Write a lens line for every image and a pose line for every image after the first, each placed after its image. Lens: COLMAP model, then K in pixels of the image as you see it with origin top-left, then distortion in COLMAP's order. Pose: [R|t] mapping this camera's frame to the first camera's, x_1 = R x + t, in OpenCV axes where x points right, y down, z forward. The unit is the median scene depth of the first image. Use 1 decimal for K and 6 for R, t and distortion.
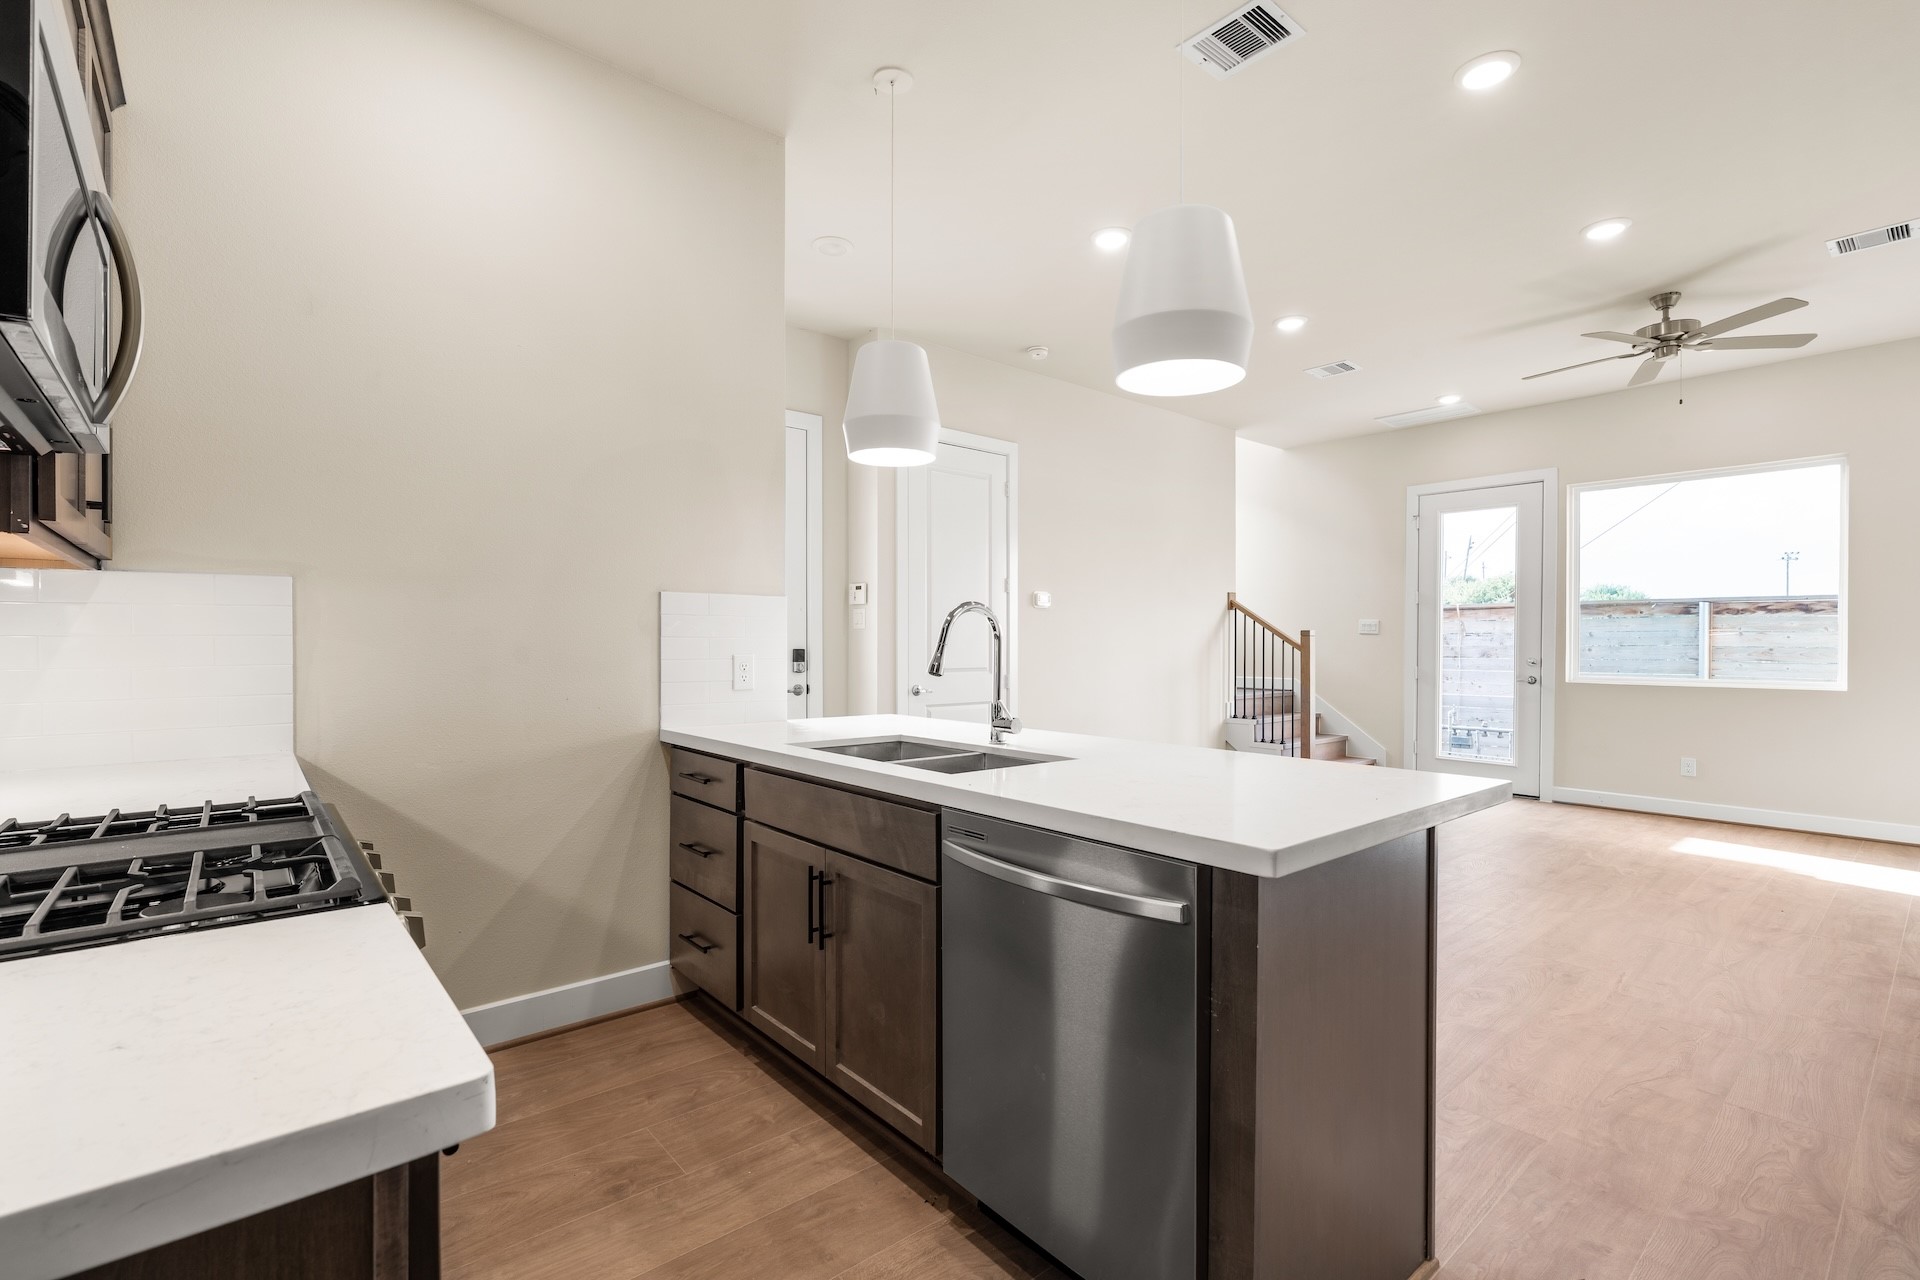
lens RADIAL K [[856.4, 0, 955.6], [0, 856.4, 649.5], [0, 0, 1]] dist [-0.009174, 0.002733]
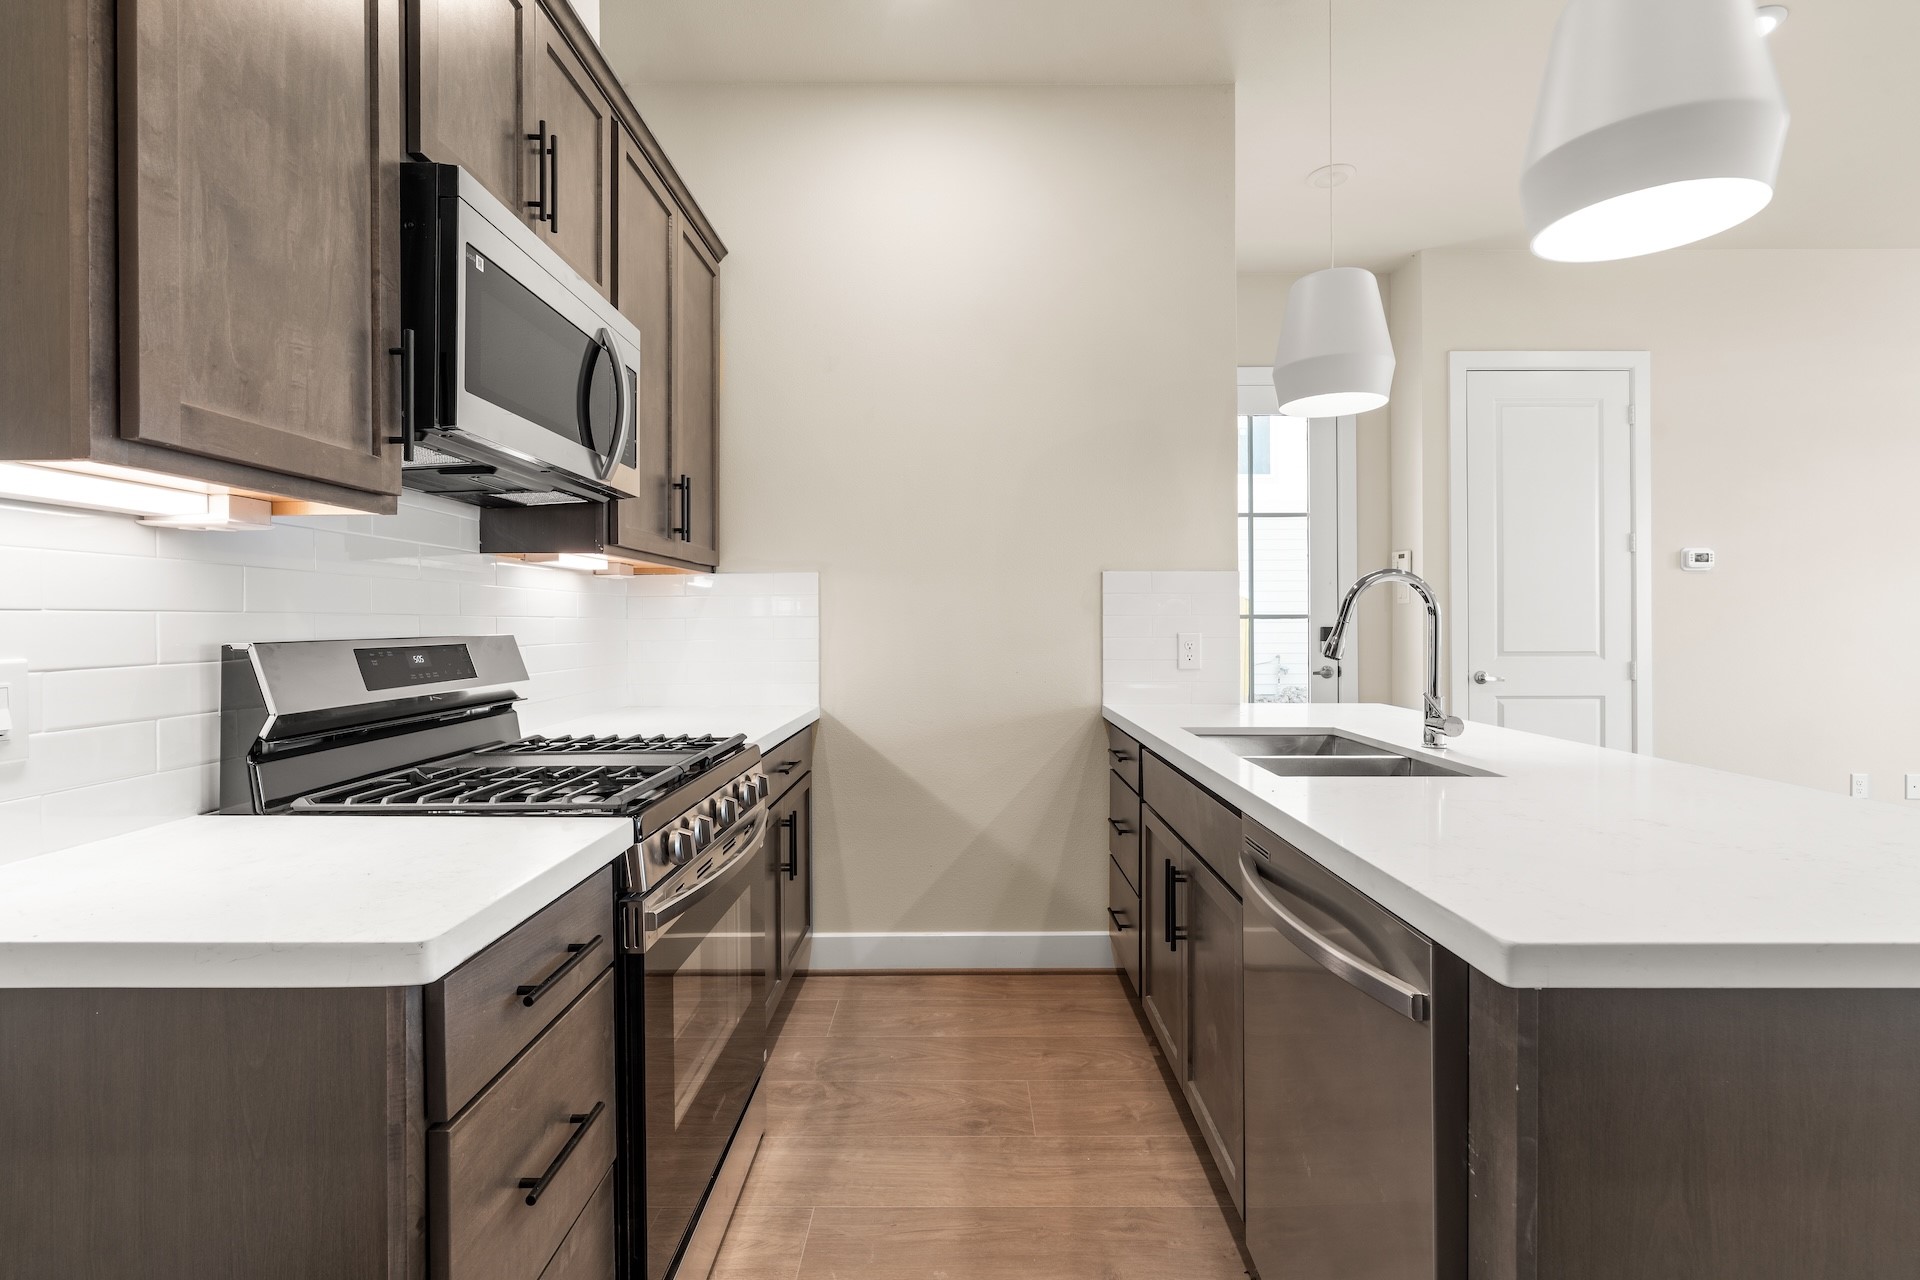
lens RADIAL K [[856.4, 0, 959.9], [0, 856.4, 624.0], [0, 0, 1]] dist [-0.009174, 0.002733]
pose [[0.762700, -0.002999, -0.646746, 0.257453], [-0.000166, 0.999988, -0.004834, 0.000783], [0.646753, 0.003794, 0.762690, 0.137133]]
